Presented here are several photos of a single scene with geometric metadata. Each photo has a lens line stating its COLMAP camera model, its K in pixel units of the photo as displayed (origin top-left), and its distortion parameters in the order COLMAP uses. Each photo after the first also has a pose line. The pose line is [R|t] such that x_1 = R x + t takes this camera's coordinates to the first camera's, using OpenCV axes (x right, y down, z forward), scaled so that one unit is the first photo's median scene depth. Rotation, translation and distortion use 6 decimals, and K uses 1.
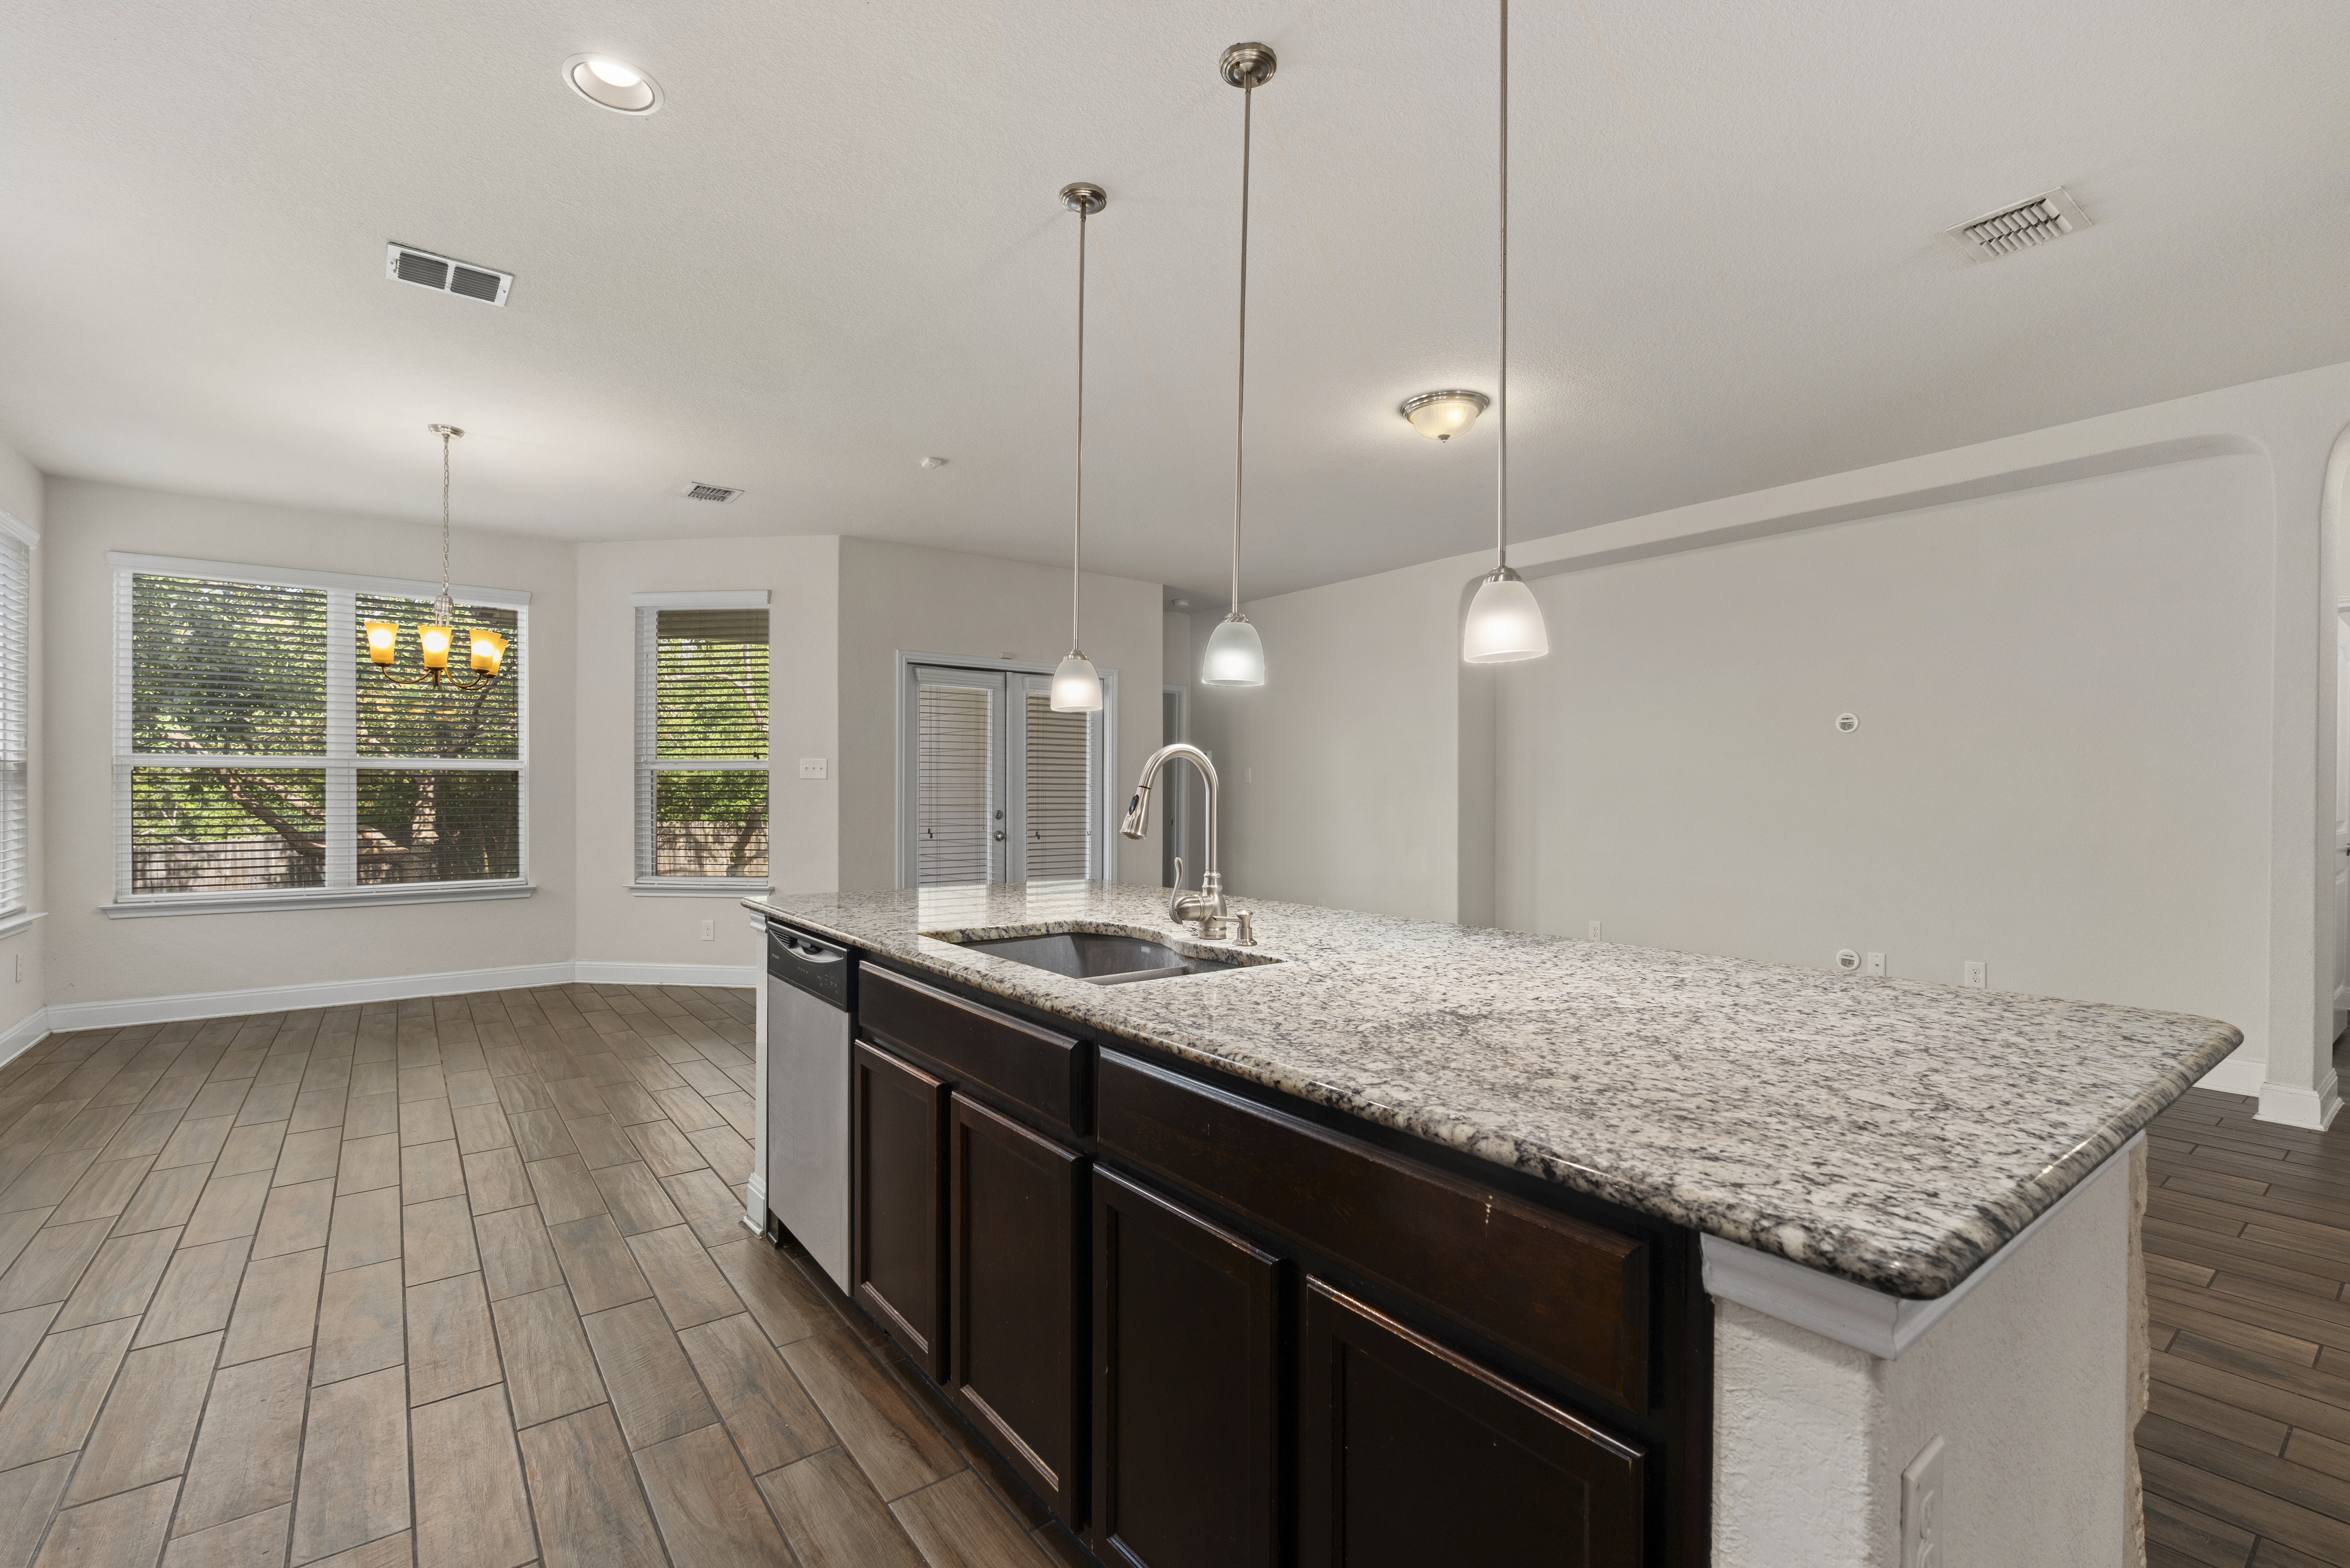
lens RADIAL K [[1028.5, 0, 1176.7], [0, 1028.5, 797.3], [0, 0, 1]] dist [0.001873, 0.000520]
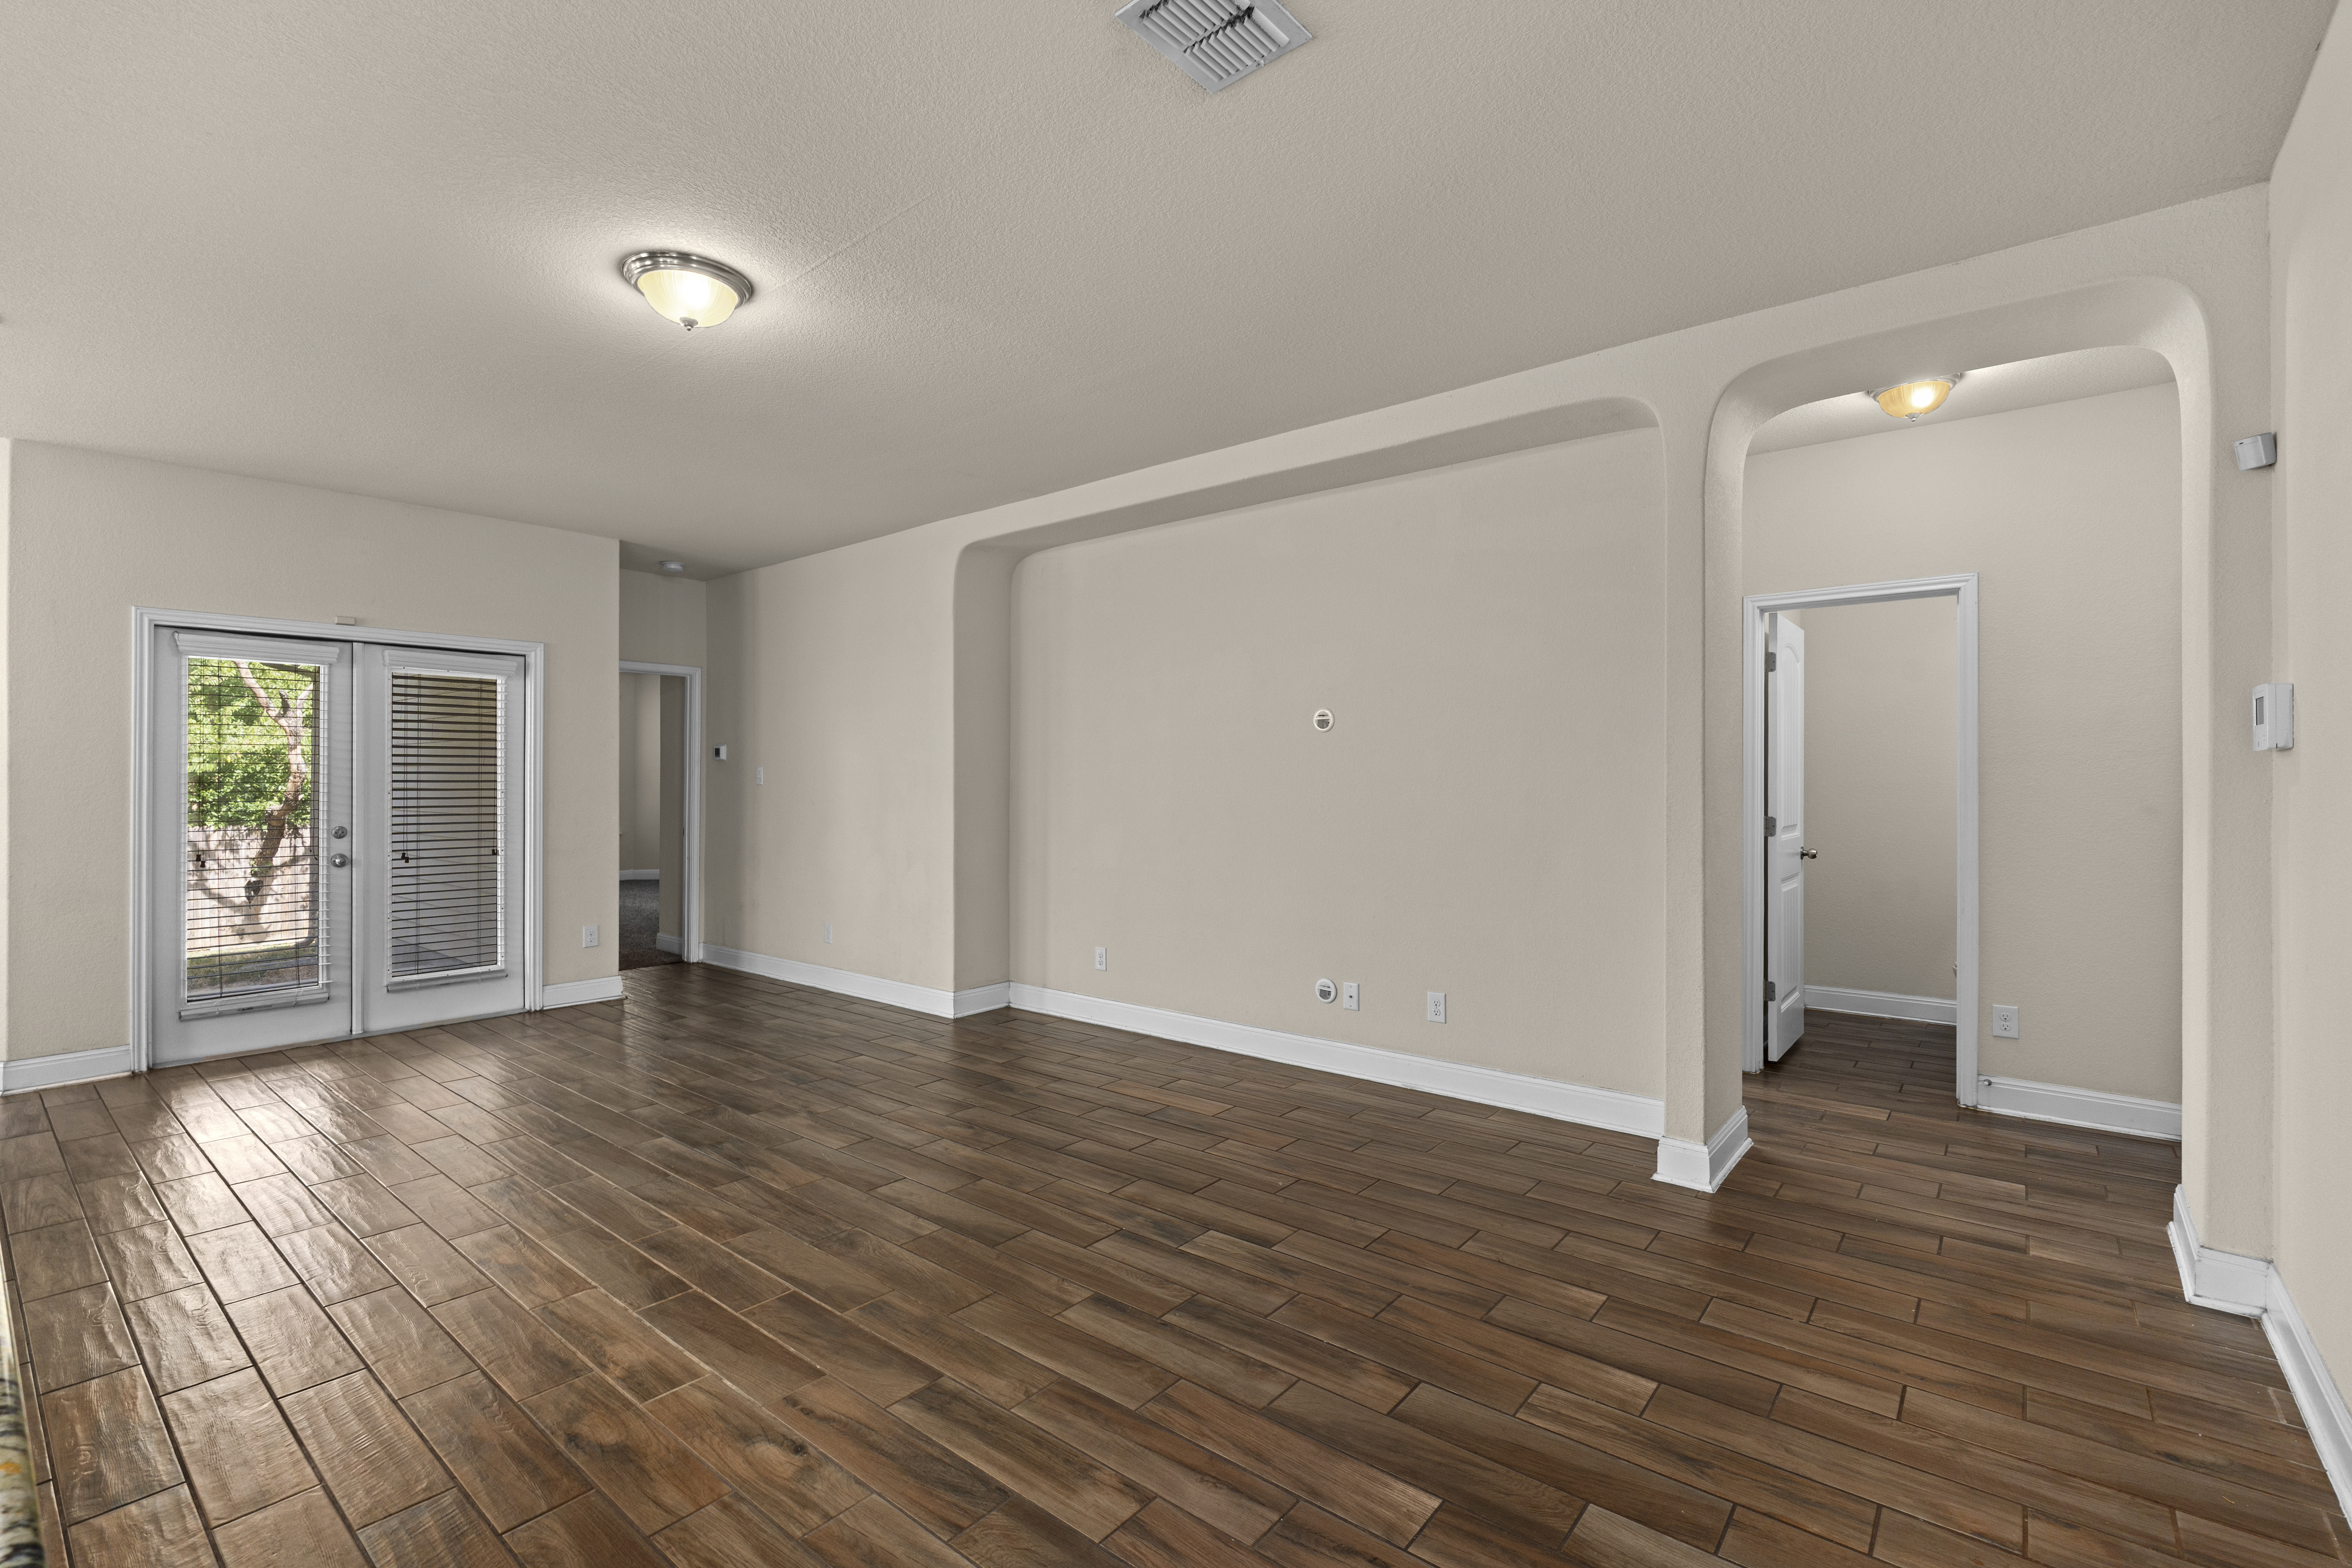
lens RADIAL K [[1041.5, 0, 1175.6], [0, 1041.5, 776.7], [0, 0, 1]] dist [-0.001936, -0.000129]
pose [[0.974679, -0.005693, 0.223538, 0.401598], [0.007502, 0.999946, -0.007245, -0.021936], [-0.223485, 0.008738, 0.974668, 0.203283]]
